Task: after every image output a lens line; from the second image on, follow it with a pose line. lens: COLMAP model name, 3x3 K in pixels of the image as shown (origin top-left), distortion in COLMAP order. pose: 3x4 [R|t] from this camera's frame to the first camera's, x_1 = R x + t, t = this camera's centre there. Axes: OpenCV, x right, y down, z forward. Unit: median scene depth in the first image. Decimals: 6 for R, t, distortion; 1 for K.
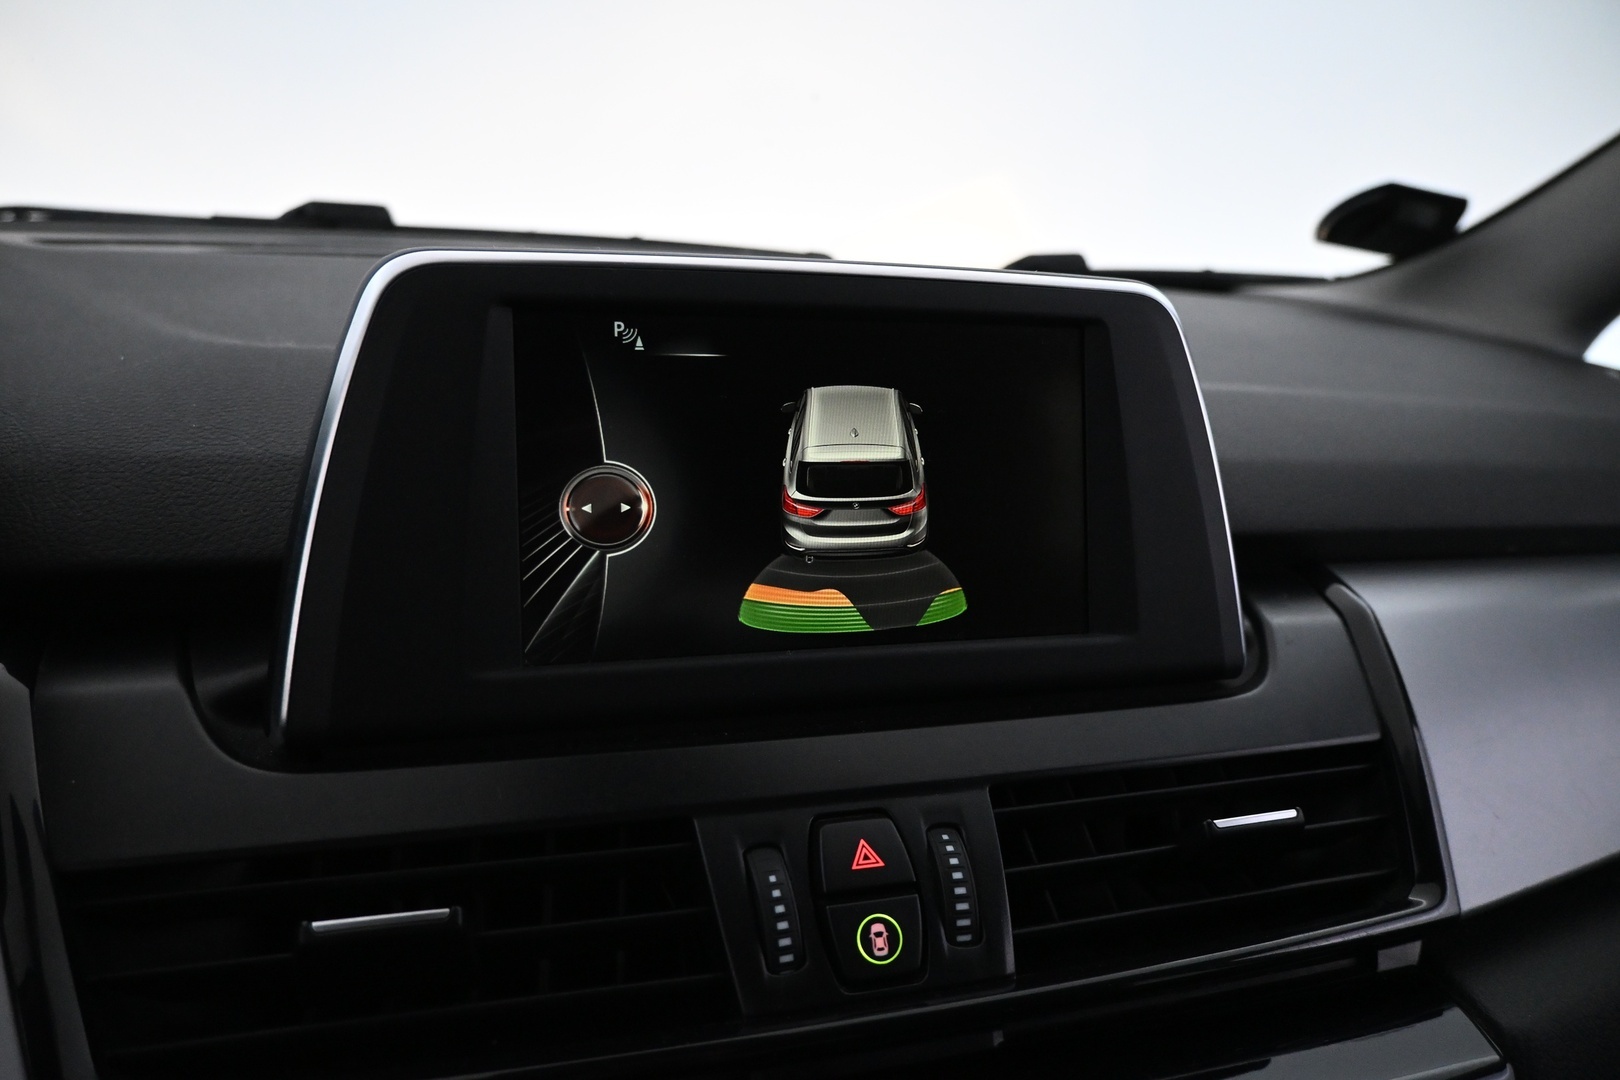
lens RADIAL K [[1109.2, 0, 813.6], [0, 1109.2, 532.2], [0, 0, 1]] dist [0.001251, -0.001179]
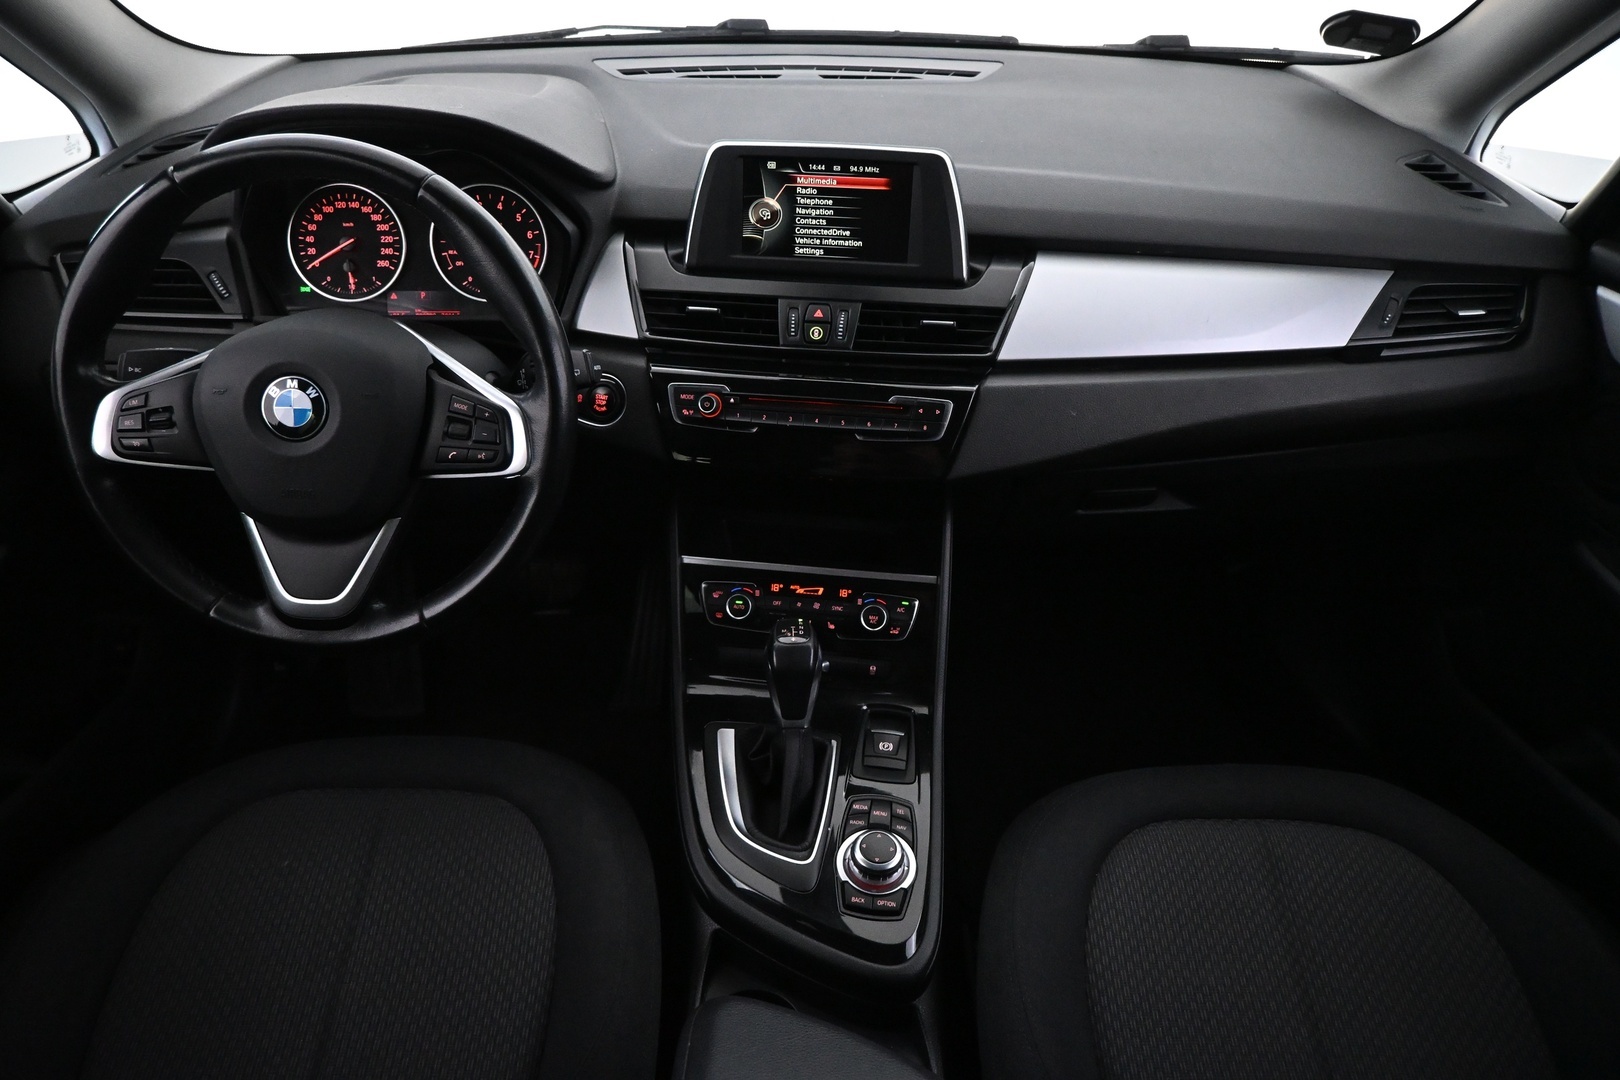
lens RADIAL K [[1109.2, 0, 813.9], [0, 1109.2, 524.8], [0, 0, 1]] dist [0.001251, -0.001179]
pose [[0.919313, 0.182374, -0.348717, 1.377691], [-0.066038, 0.945059, 0.320159, -0.226354], [0.387947, -0.271298, 0.880849, -2.373729]]
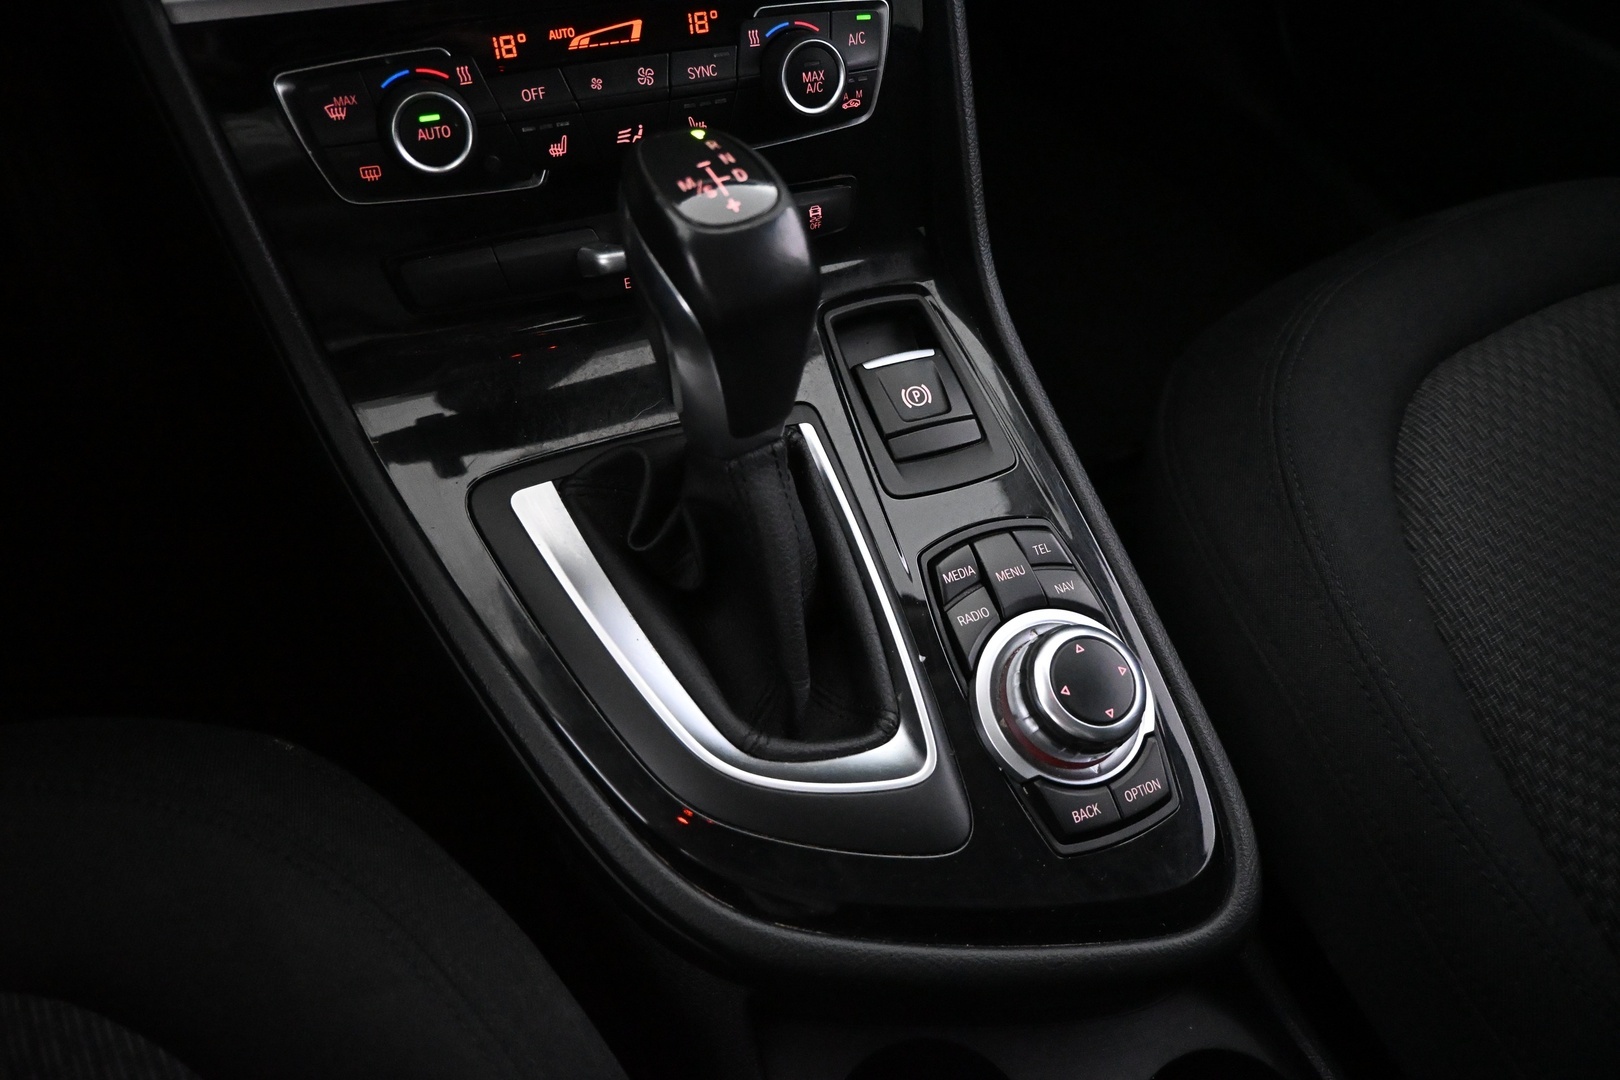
lens RADIAL K [[1109.2, 0, 814.1], [0, 1109.2, 541.1], [0, 0, 1]] dist [0.001251, -0.001179]
pose [[0.989247, -0.044386, 0.139356, 0.156112], [-0.069676, 0.694732, 0.715886, 0.632119], [-0.128590, -0.717898, 0.684169, -0.520849]]
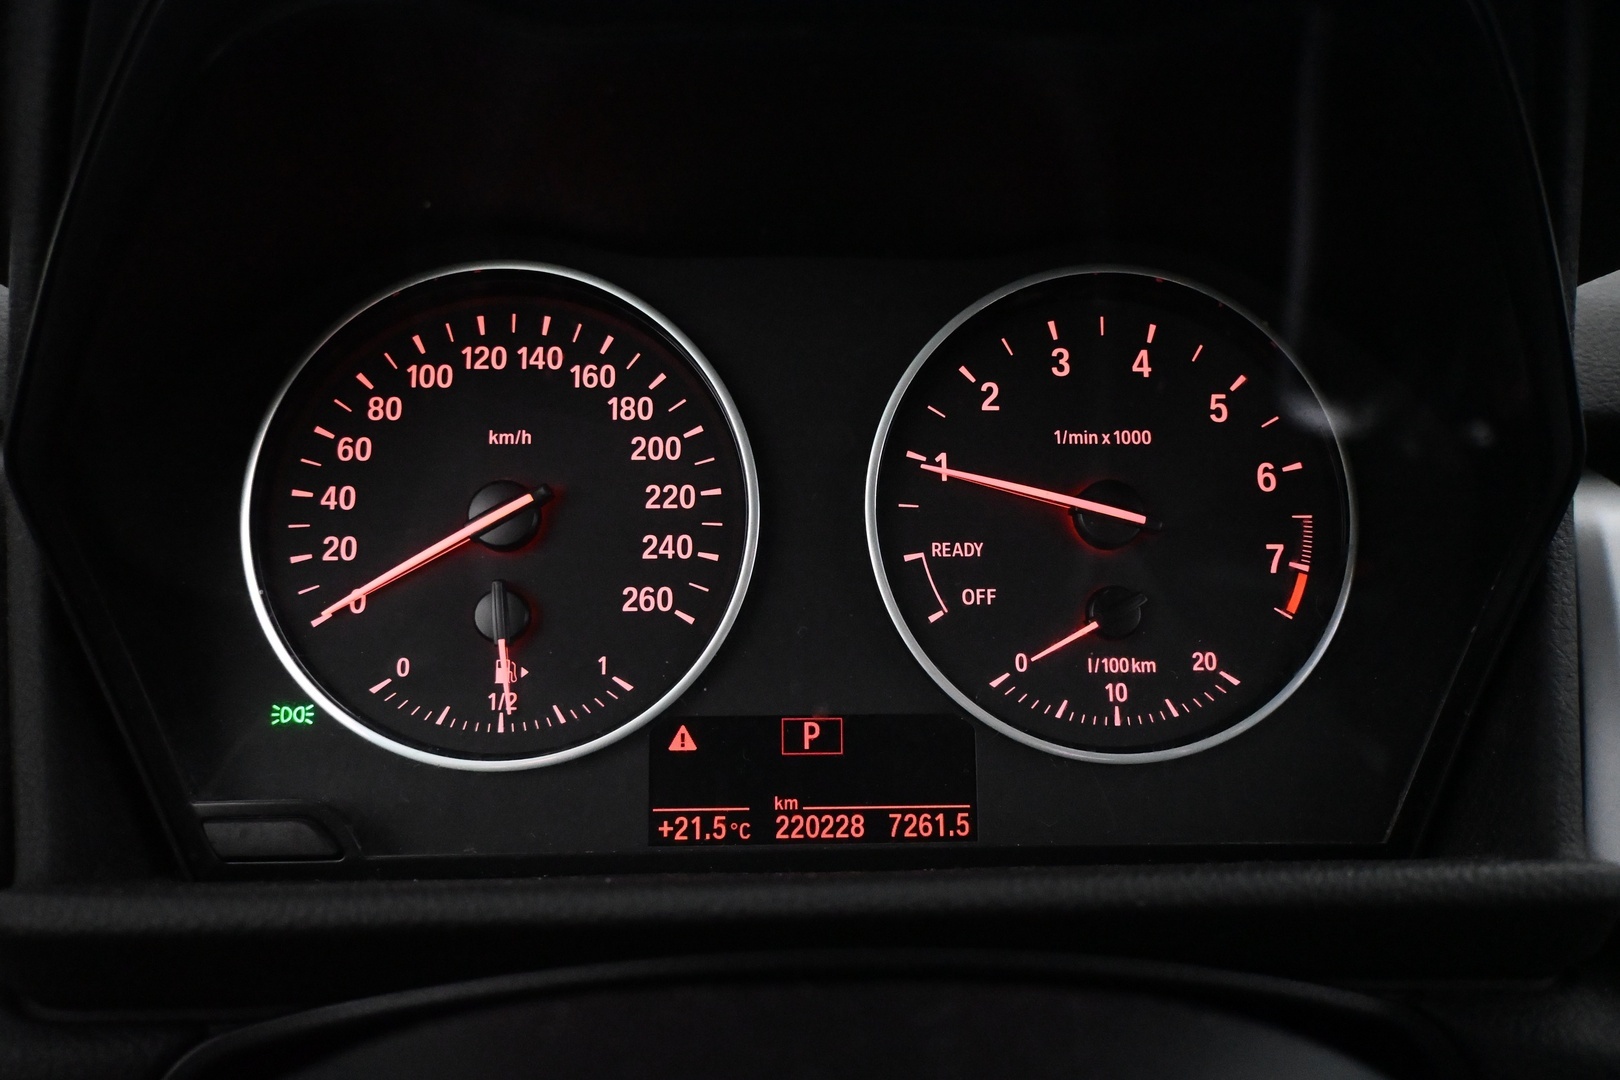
lens RADIAL K [[1155.6, 0, 811.6], [0, 1155.6, 528.7], [0, 0, 1]] dist [-0.003101, -0.000234]
pose [[0.925252, 0.068331, -0.373148, -0.937120], [-0.059727, 0.997615, 0.034587, 0.135779], [0.374621, -0.009715, 0.927127, -0.218858]]
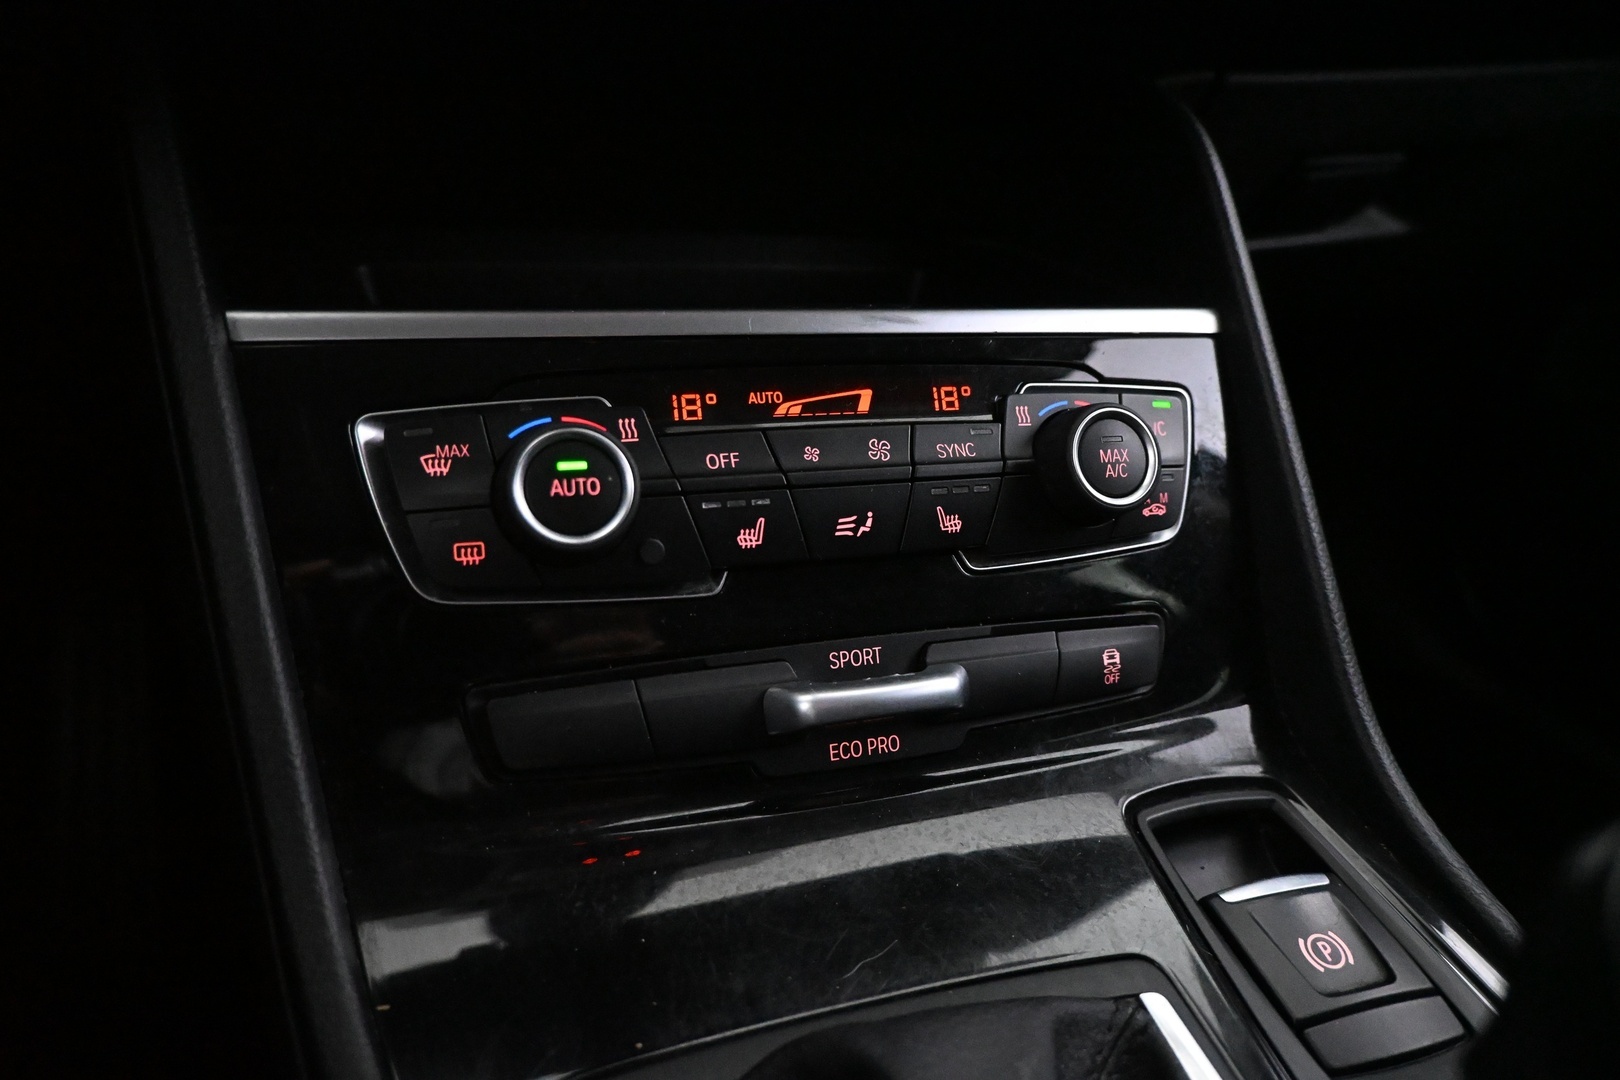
lens RADIAL K [[1109.2, 0, 809.3], [0, 1109.2, 533.5], [0, 0, 1]] dist [0.001251, -0.001179]
pose [[0.997541, 0.020485, 0.067020, 0.051316], [-0.035692, 0.971508, 0.234302, 1.047033], [-0.060310, -0.236118, 0.969851, -0.115325]]
